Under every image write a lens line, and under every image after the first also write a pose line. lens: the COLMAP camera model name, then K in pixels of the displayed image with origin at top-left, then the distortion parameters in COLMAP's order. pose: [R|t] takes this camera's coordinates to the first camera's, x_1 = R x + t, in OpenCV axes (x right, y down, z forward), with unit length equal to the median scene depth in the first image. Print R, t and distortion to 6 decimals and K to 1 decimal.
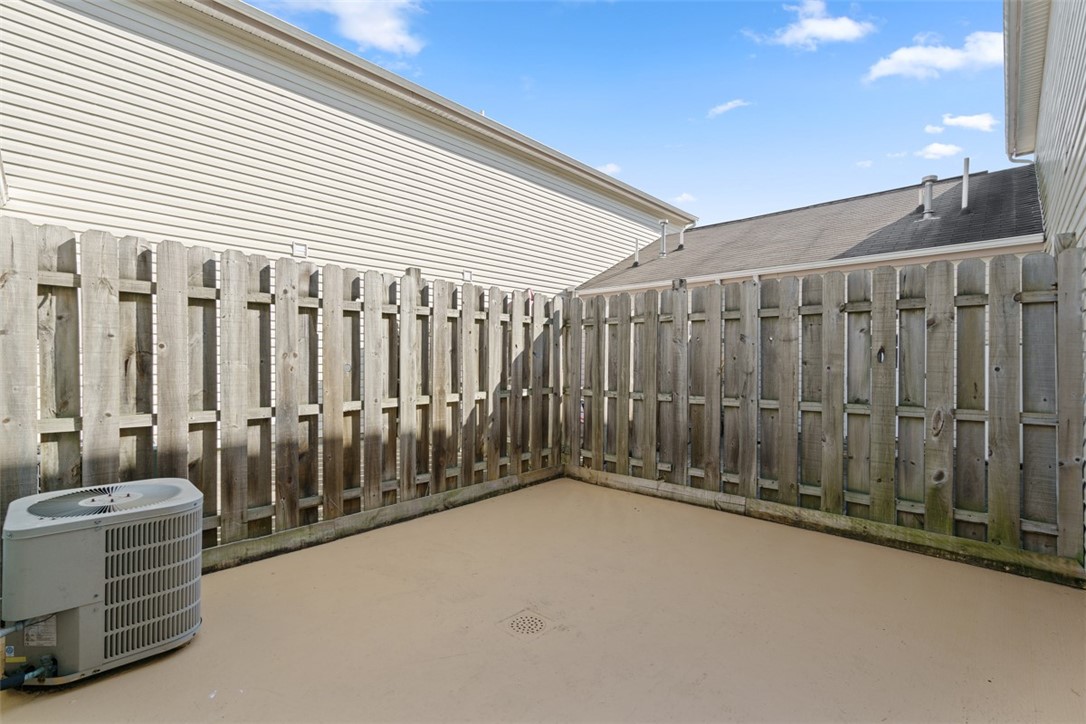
lens RADIAL K [[496.1, 0, 536.5], [0, 496.1, 362.9], [0, 0, 1]] dist [-0.005326, 0.004043]
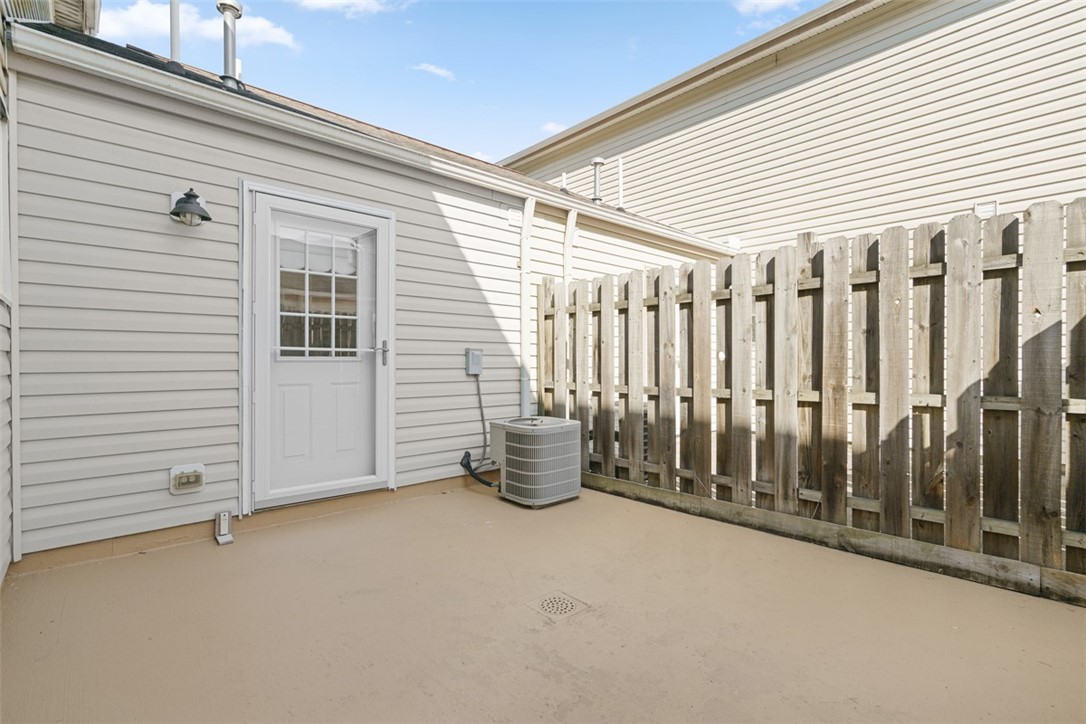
lens RADIAL K [[496.1, 0, 536.9], [0, 496.1, 361.5], [0, 0, 1]] dist [-0.005326, 0.004043]
pose [[-0.067445, -0.006410, -0.997702, 0.605839], [-0.004910, 0.999969, -0.006092, 0.027128], [0.997711, 0.004488, -0.067474, 0.631572]]
